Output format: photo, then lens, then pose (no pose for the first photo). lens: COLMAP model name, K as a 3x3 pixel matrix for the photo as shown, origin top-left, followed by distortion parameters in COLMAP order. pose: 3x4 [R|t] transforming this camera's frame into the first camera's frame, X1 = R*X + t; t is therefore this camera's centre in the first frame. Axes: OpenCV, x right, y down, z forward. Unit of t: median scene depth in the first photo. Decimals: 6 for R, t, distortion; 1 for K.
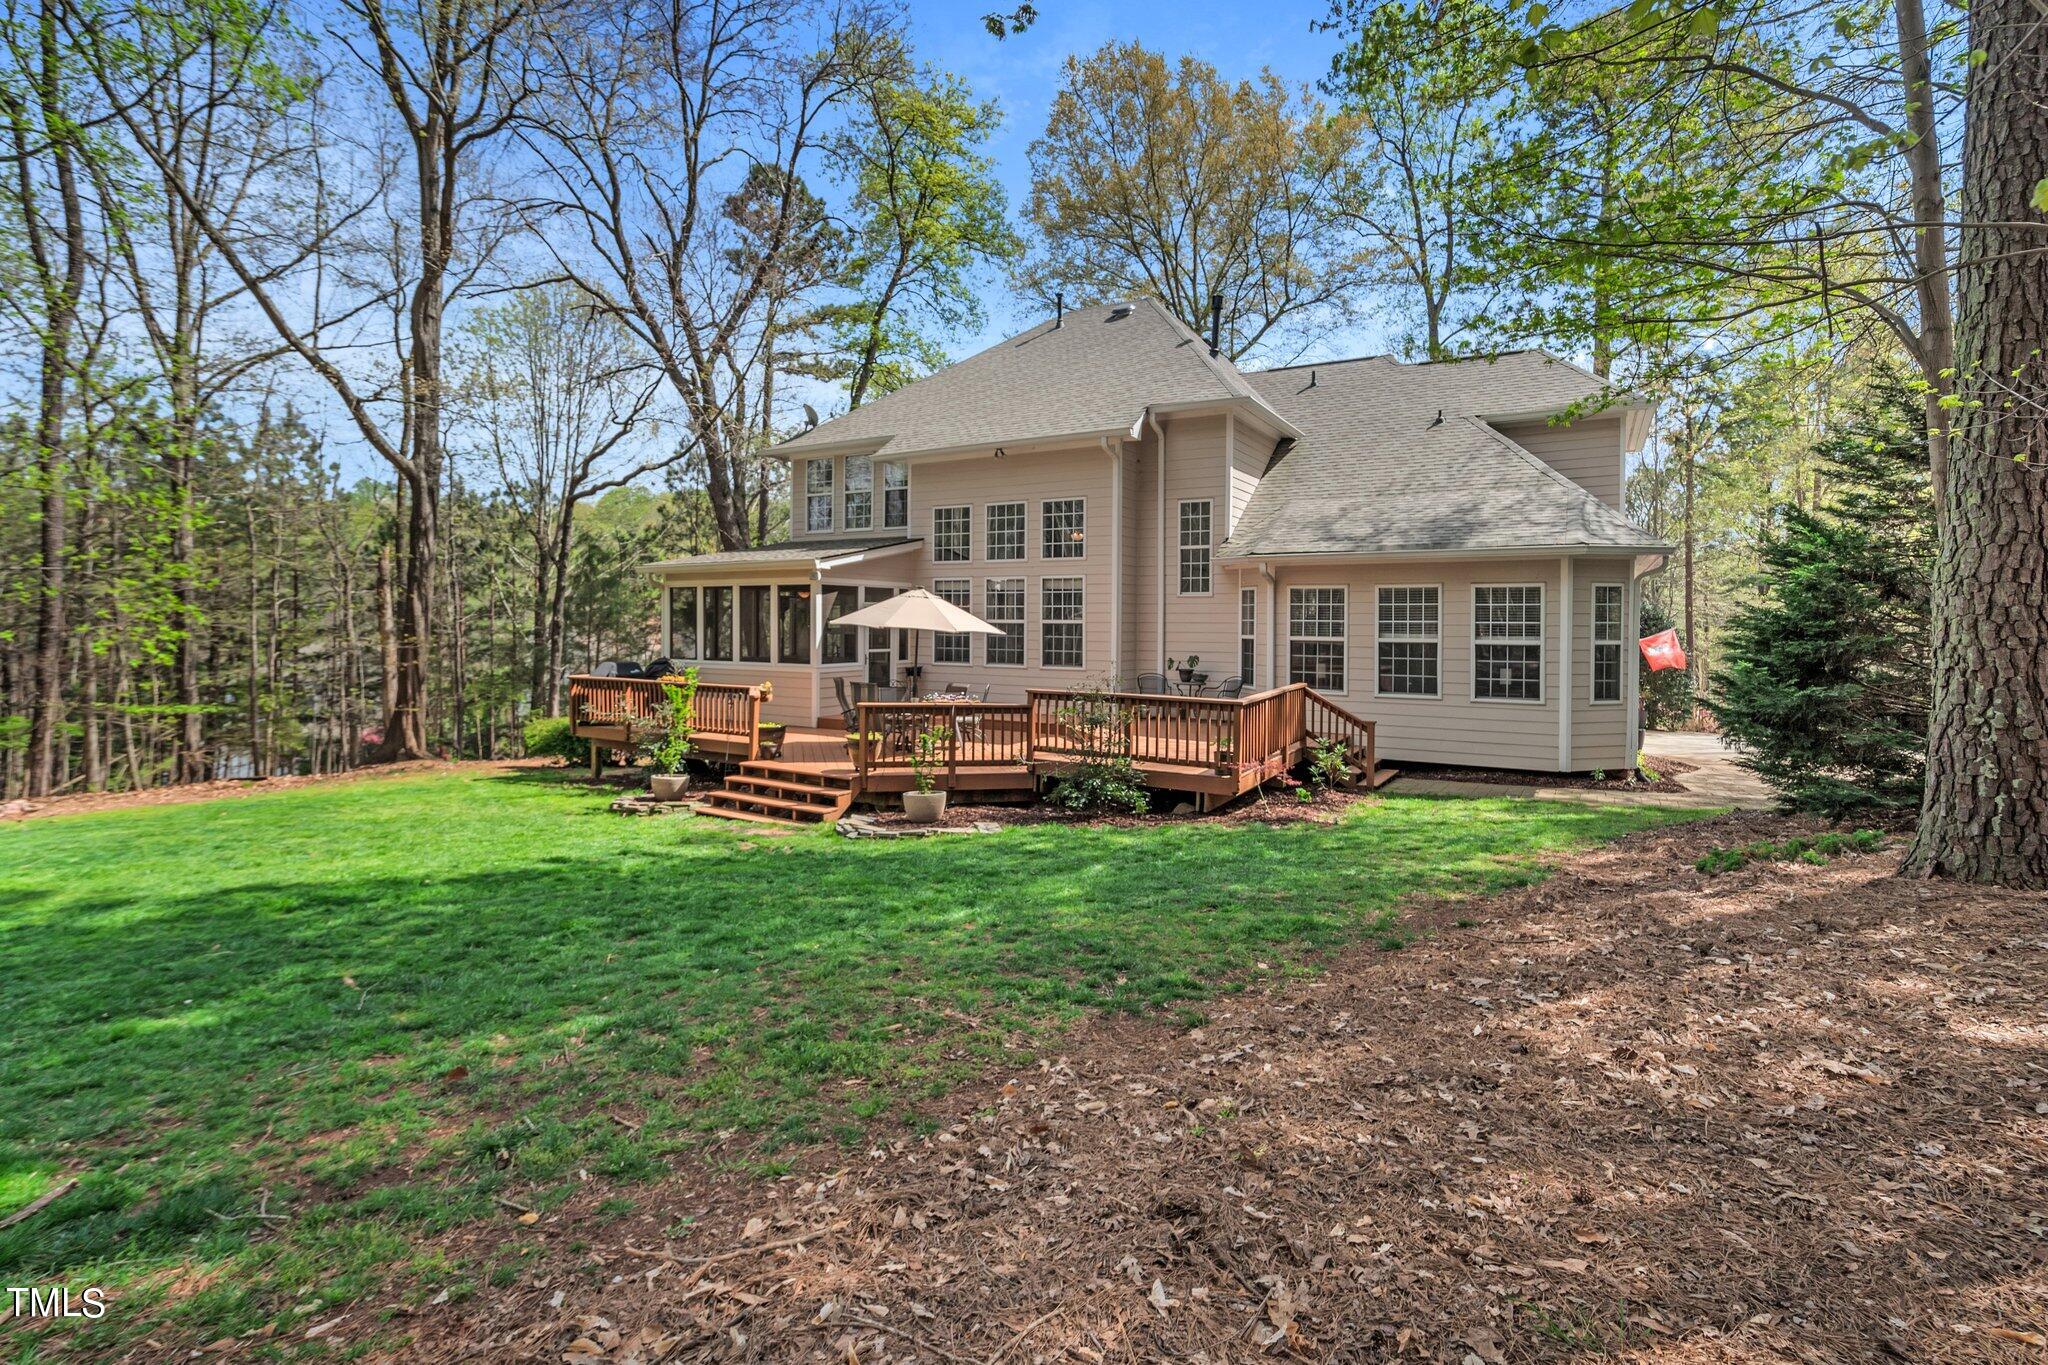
lens RADIAL K [[948.2, 0, 1023.3], [0, 948.2, 661.2], [0, 0, 1]] dist [-0.011914, 0.007646]
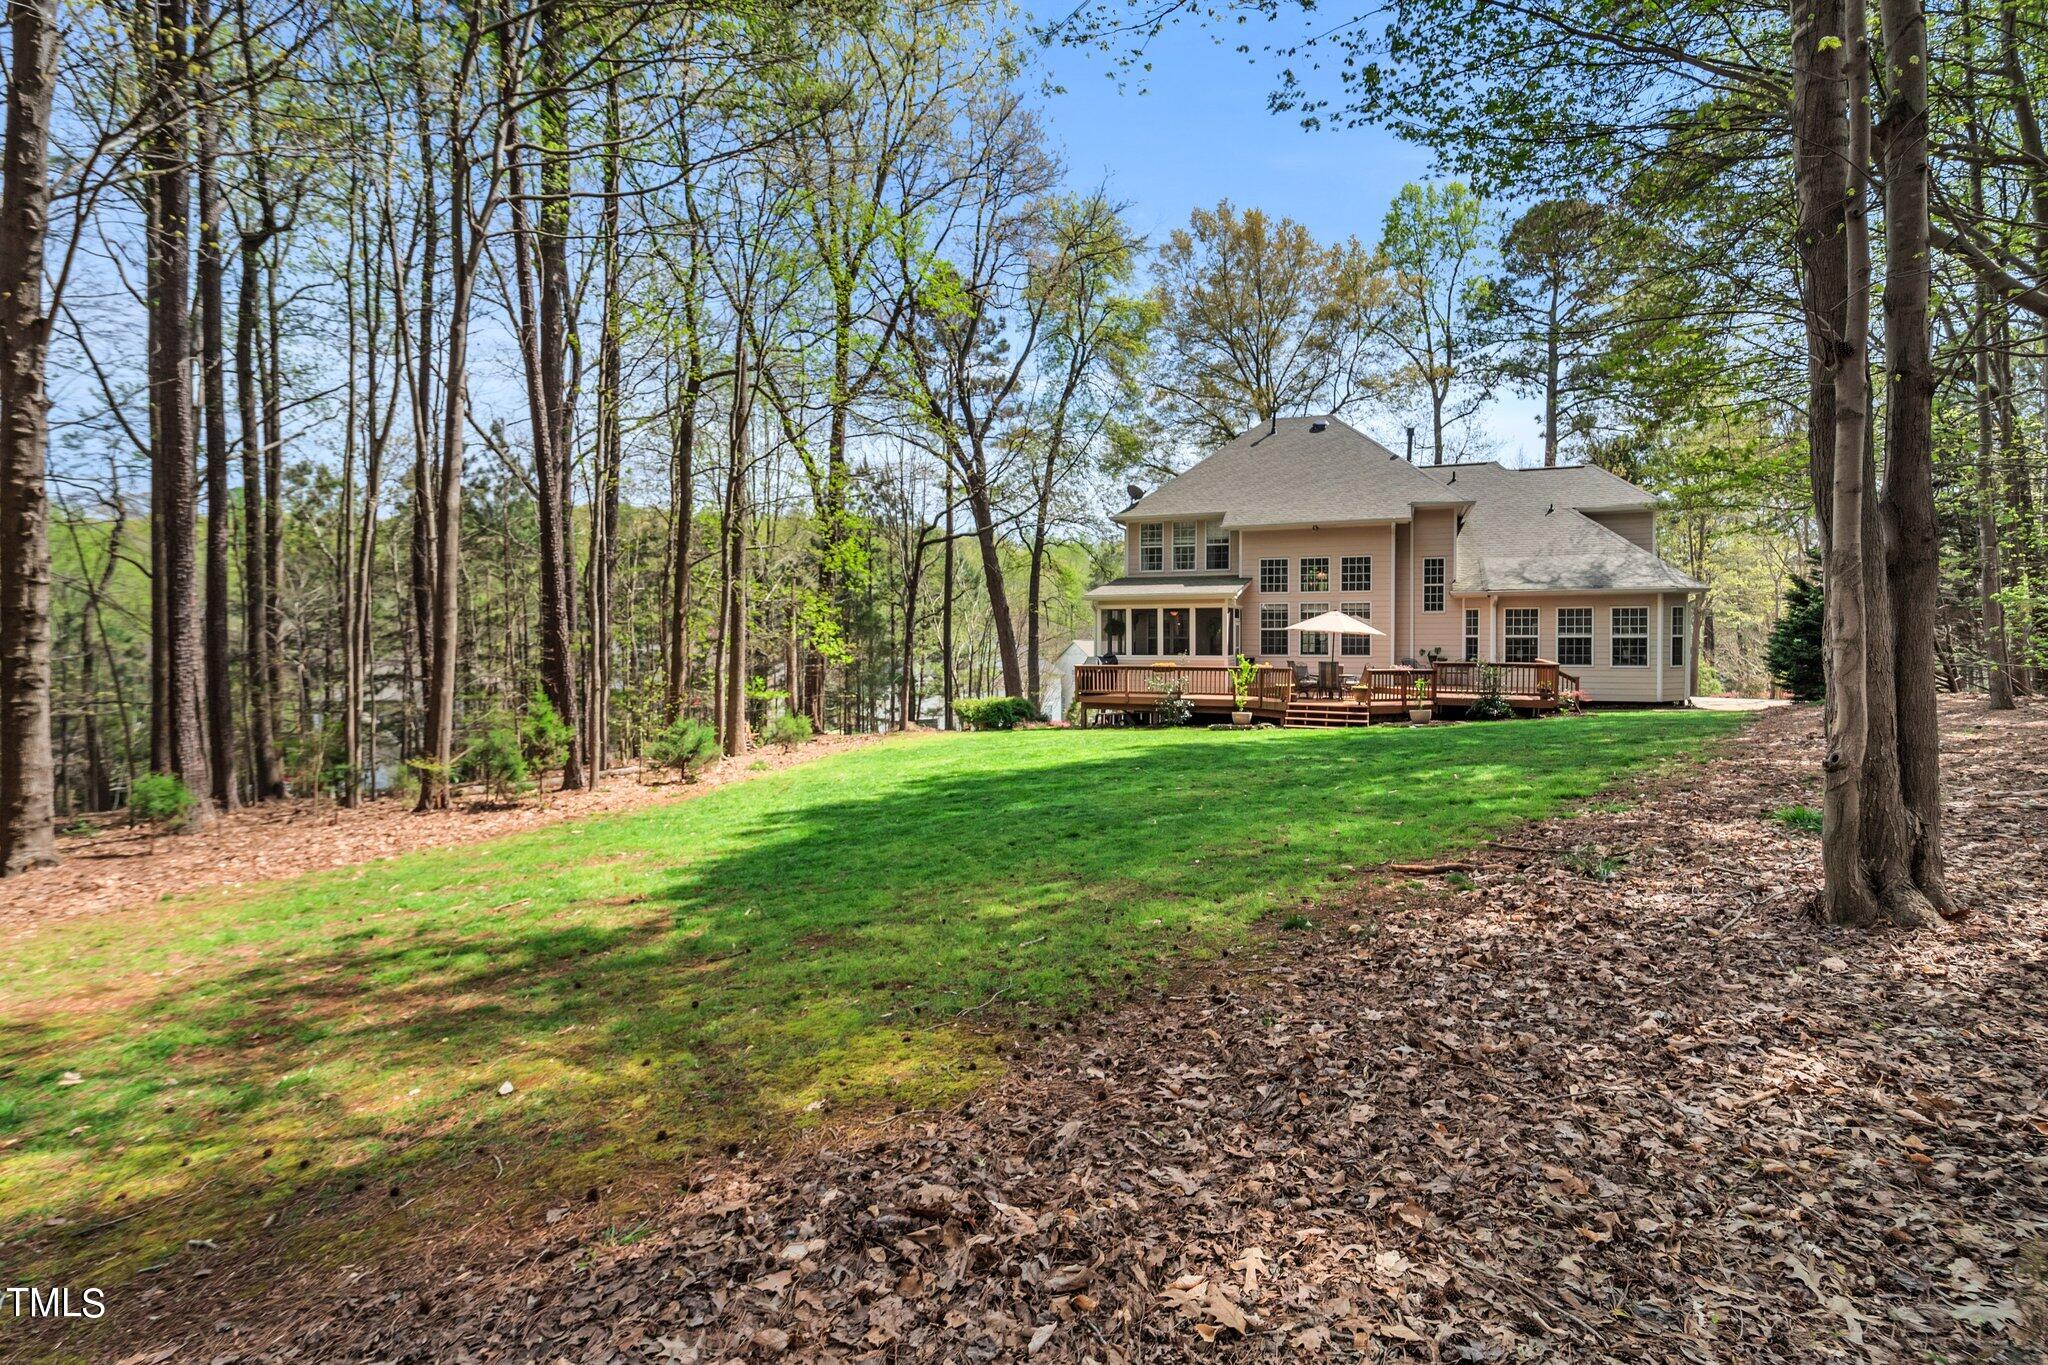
lens RADIAL K [[948.2, 0, 1023.3], [0, 948.2, 661.2], [0, 0, 1]] dist [-0.011914, 0.007646]
pose [[0.989160, -0.013851, 0.146190, -0.830492], [0.015466, 0.999831, -0.009914, 0.025317], [-0.146028, 0.012067, 0.989207, -0.610889]]
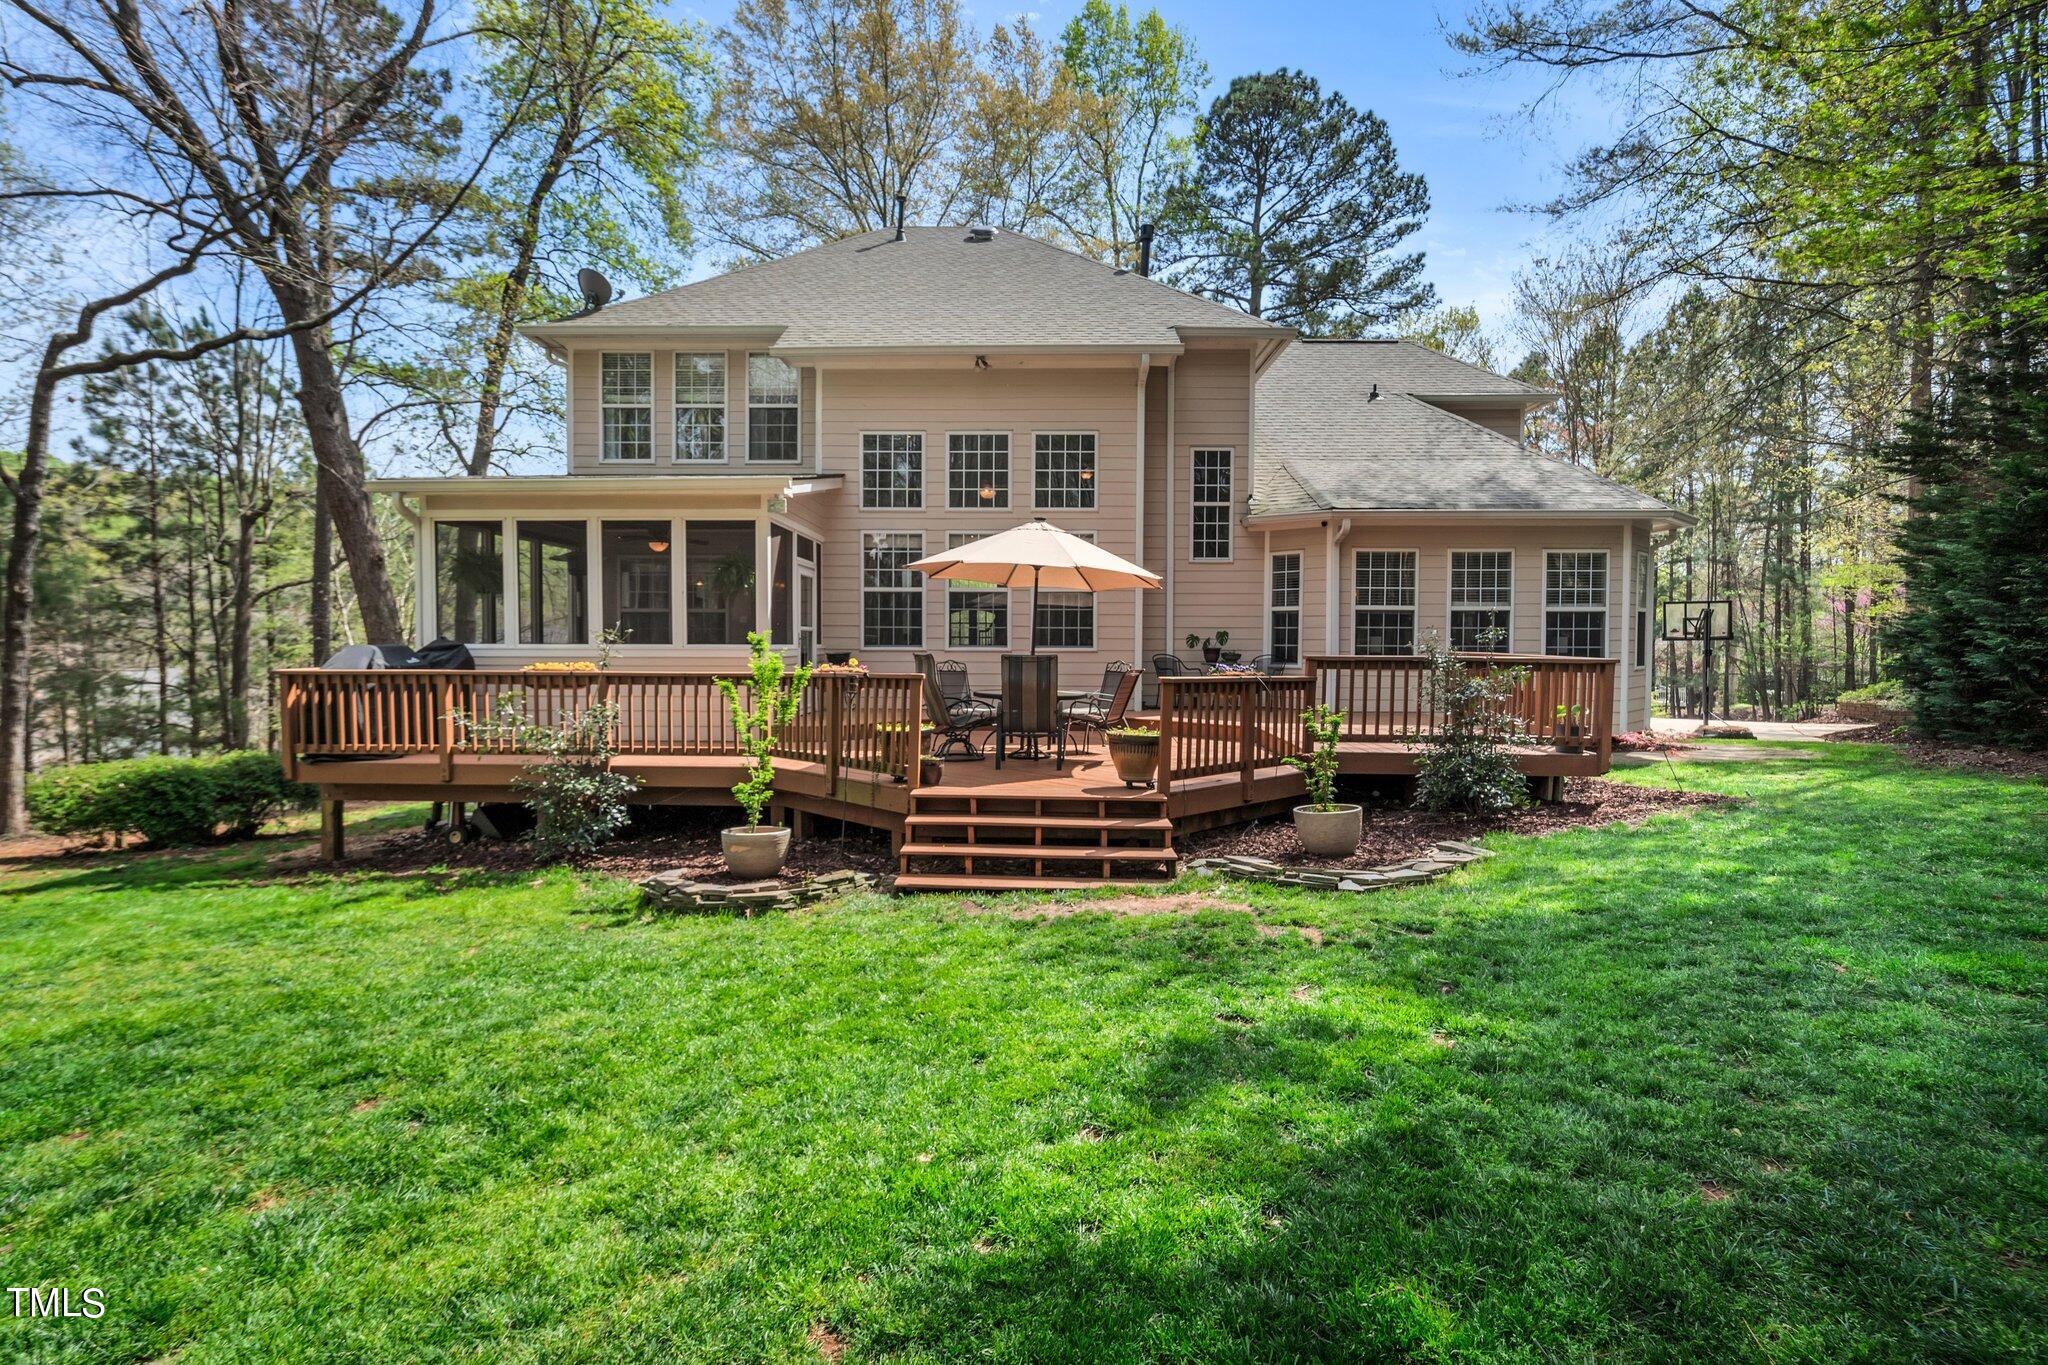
lens RADIAL K [[946.2, 0, 1032.0], [0, 946.2, 692.2], [0, 0, 1]] dist [-0.012066, 0.007105]
pose [[0.868128, -0.028480, 0.495523, -0.390085], [0.022937, 0.999588, 0.017266, 0.030398], [-0.495811, -0.003624, 0.868423, 0.348845]]
